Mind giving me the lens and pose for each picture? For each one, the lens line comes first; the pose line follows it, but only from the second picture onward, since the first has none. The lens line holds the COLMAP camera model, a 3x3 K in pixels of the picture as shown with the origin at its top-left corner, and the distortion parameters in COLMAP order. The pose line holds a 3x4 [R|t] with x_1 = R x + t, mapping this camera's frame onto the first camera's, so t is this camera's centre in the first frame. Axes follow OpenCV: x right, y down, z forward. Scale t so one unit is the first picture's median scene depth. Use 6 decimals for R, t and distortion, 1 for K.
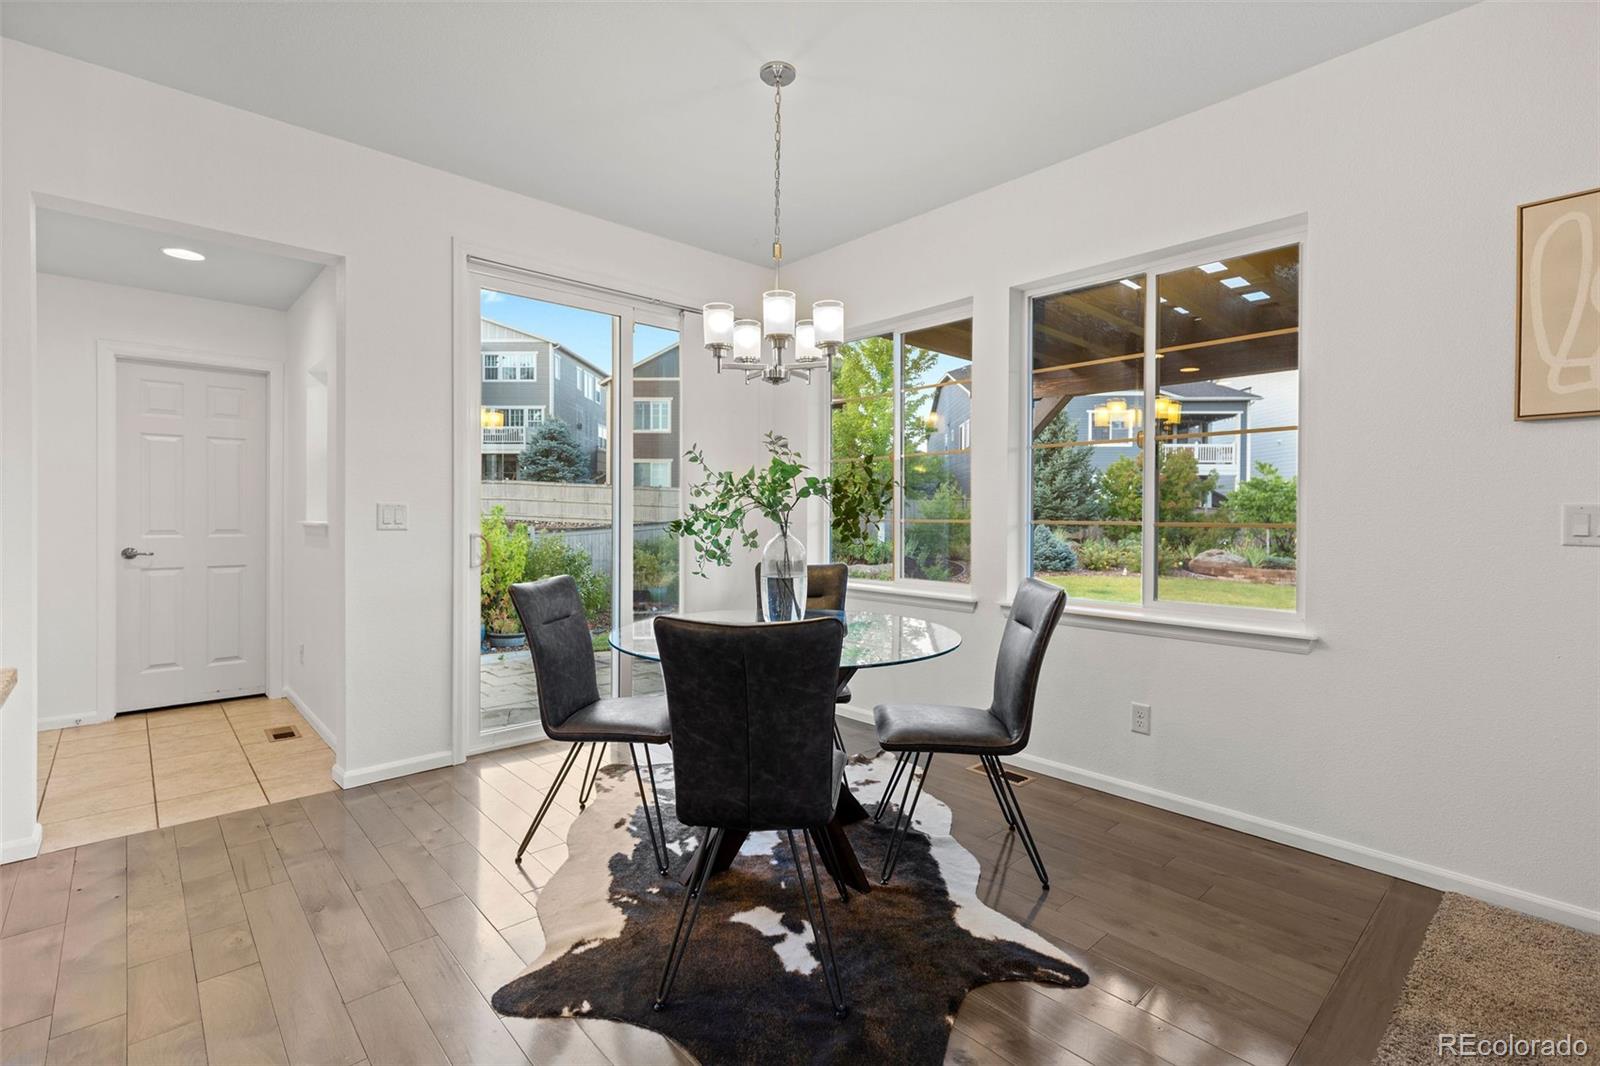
lens RADIAL K [[733.5, 0, 802.8], [0, 733.5, 519.1], [0, 0, 1]] dist [0.003816, 0.000802]
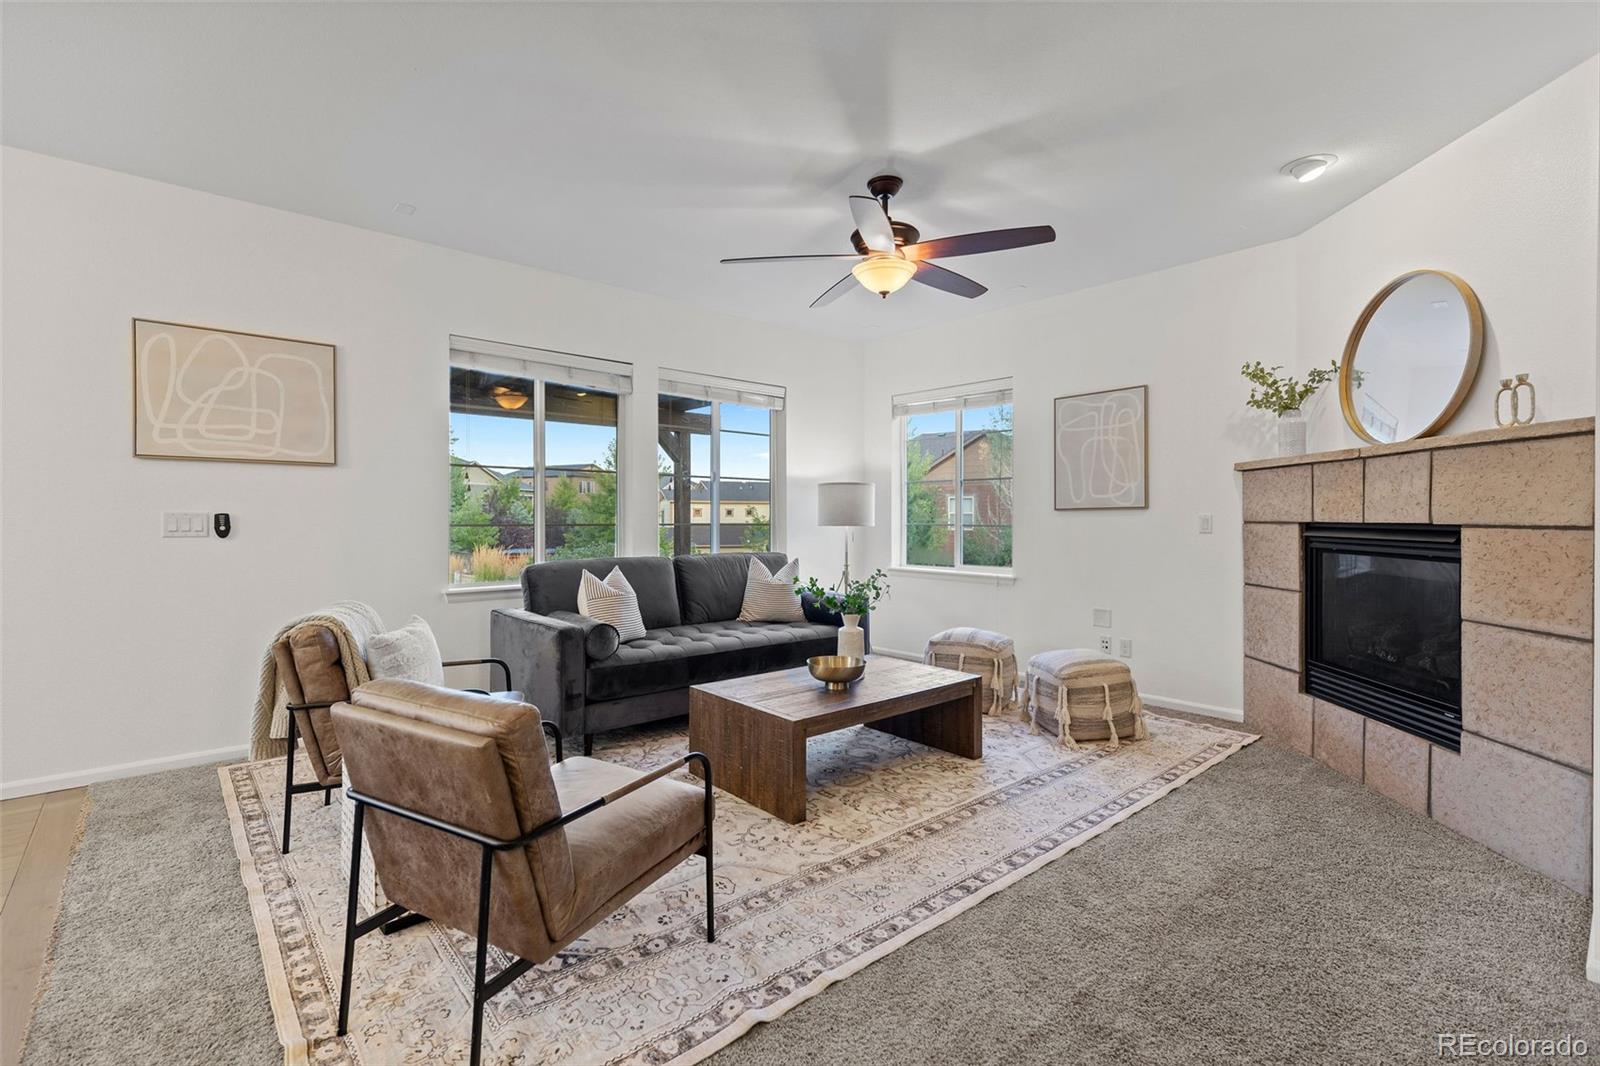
lens RADIAL K [[733.5, 0, 801.8], [0, 733.5, 523.3], [0, 0, 1]] dist [0.003816, 0.000802]
pose [[0.025873, -0.008736, 0.999627, -0.363038], [0.006884, 0.999940, 0.008561, 0.000594], [-0.999642, 0.006660, 0.025932, -0.294887]]
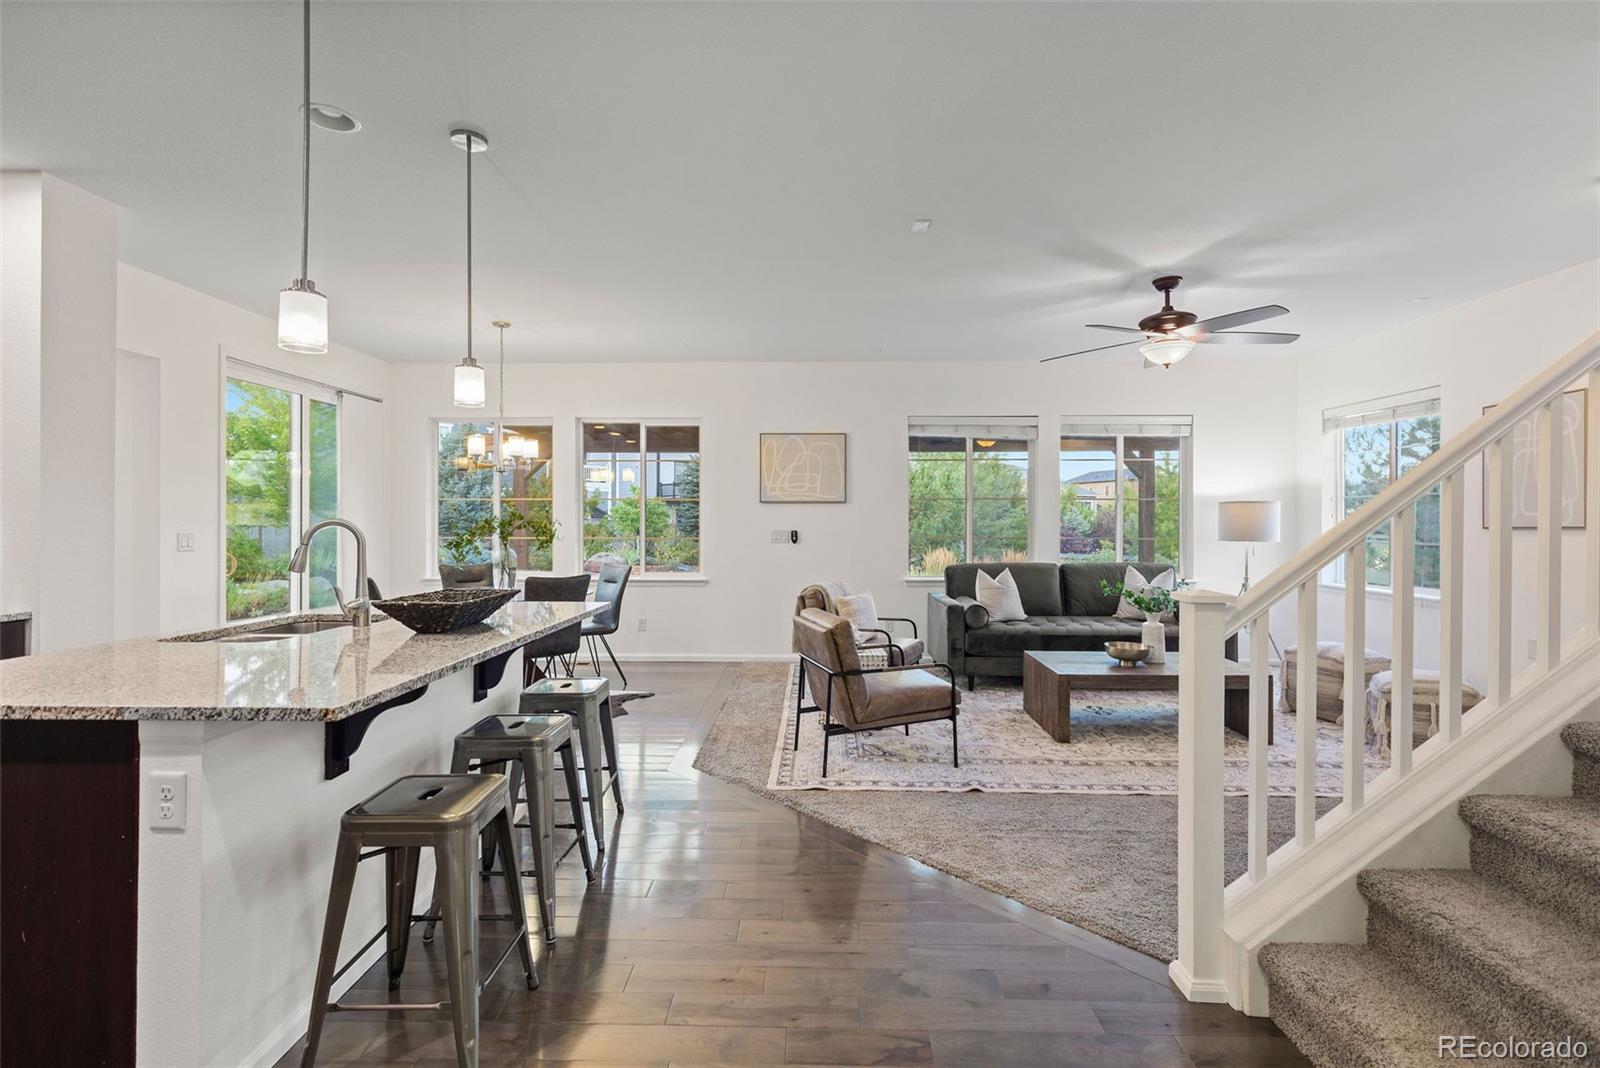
lens RADIAL K [[733.5, 0, 793.4], [0, 733.5, 526.6], [0, 0, 1]] dist [0.003816, 0.000802]
pose [[0.699056, -0.006279, 0.715040, -0.770053], [0.006718, 0.999975, 0.002214, -0.027173], [-0.715036, 0.003256, 0.699080, -0.849408]]
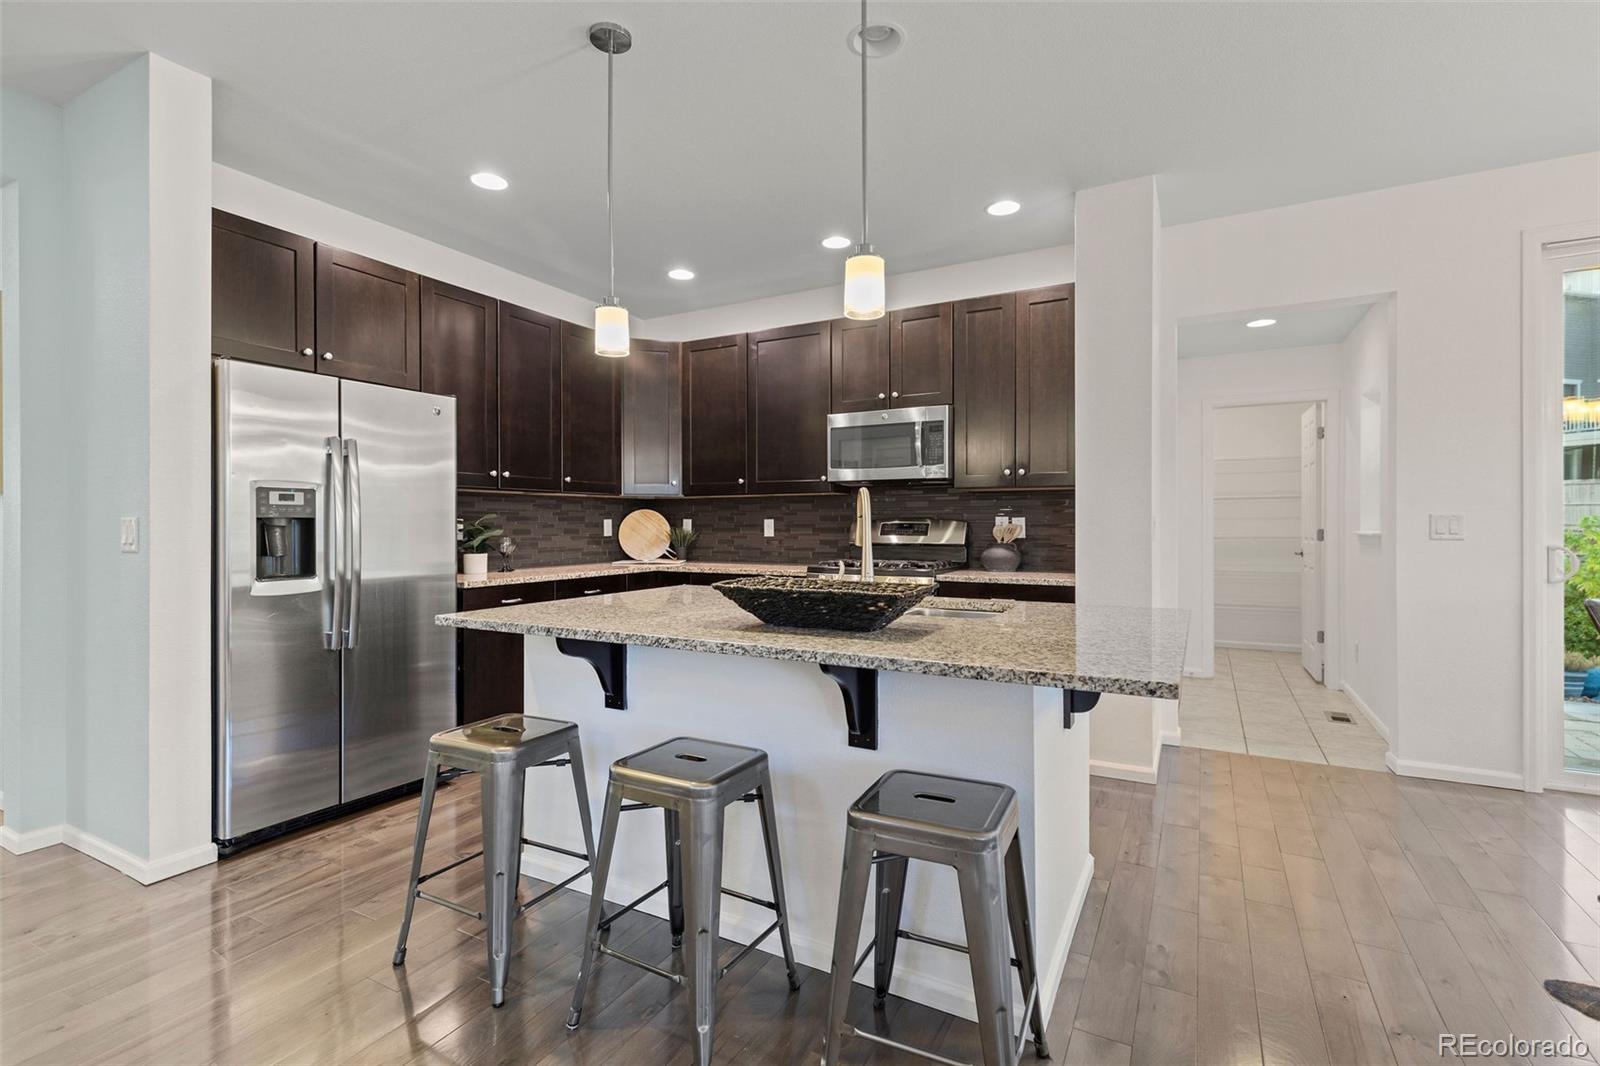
lens RADIAL K [[733.5, 0, 797.9], [0, 733.5, 529.7], [0, 0, 1]] dist [0.003816, 0.000802]
pose [[0.316766, -0.000108, -0.948504, 0.137240], [0.001912, 0.999998, 0.000524, -0.001749], [0.948502, -0.001979, 0.316766, -0.198988]]
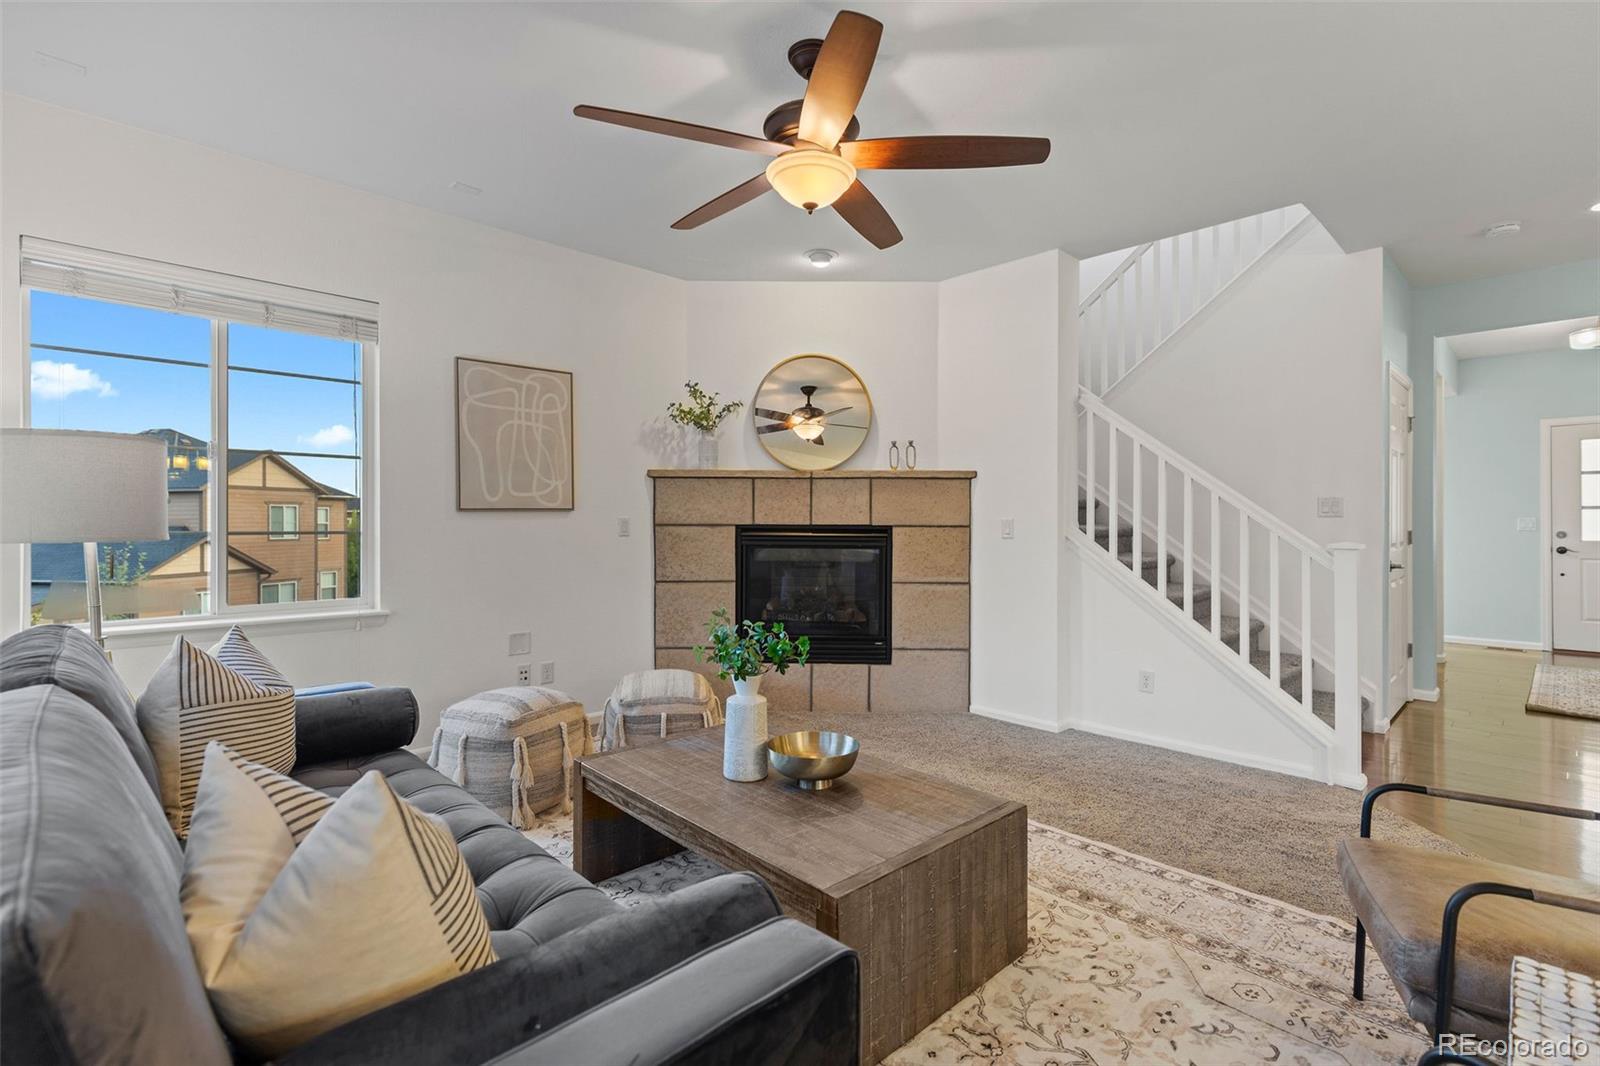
lens RADIAL K [[733.5, 0, 795.4], [0, 733.5, 521.8], [0, 0, 1]] dist [0.003816, 0.000802]
pose [[-0.999854, -0.003019, -0.016816, 0.732675], [-0.003198, 0.999938, 0.010657, -0.006532], [0.016782, 0.010709, -0.999802, 0.372933]]
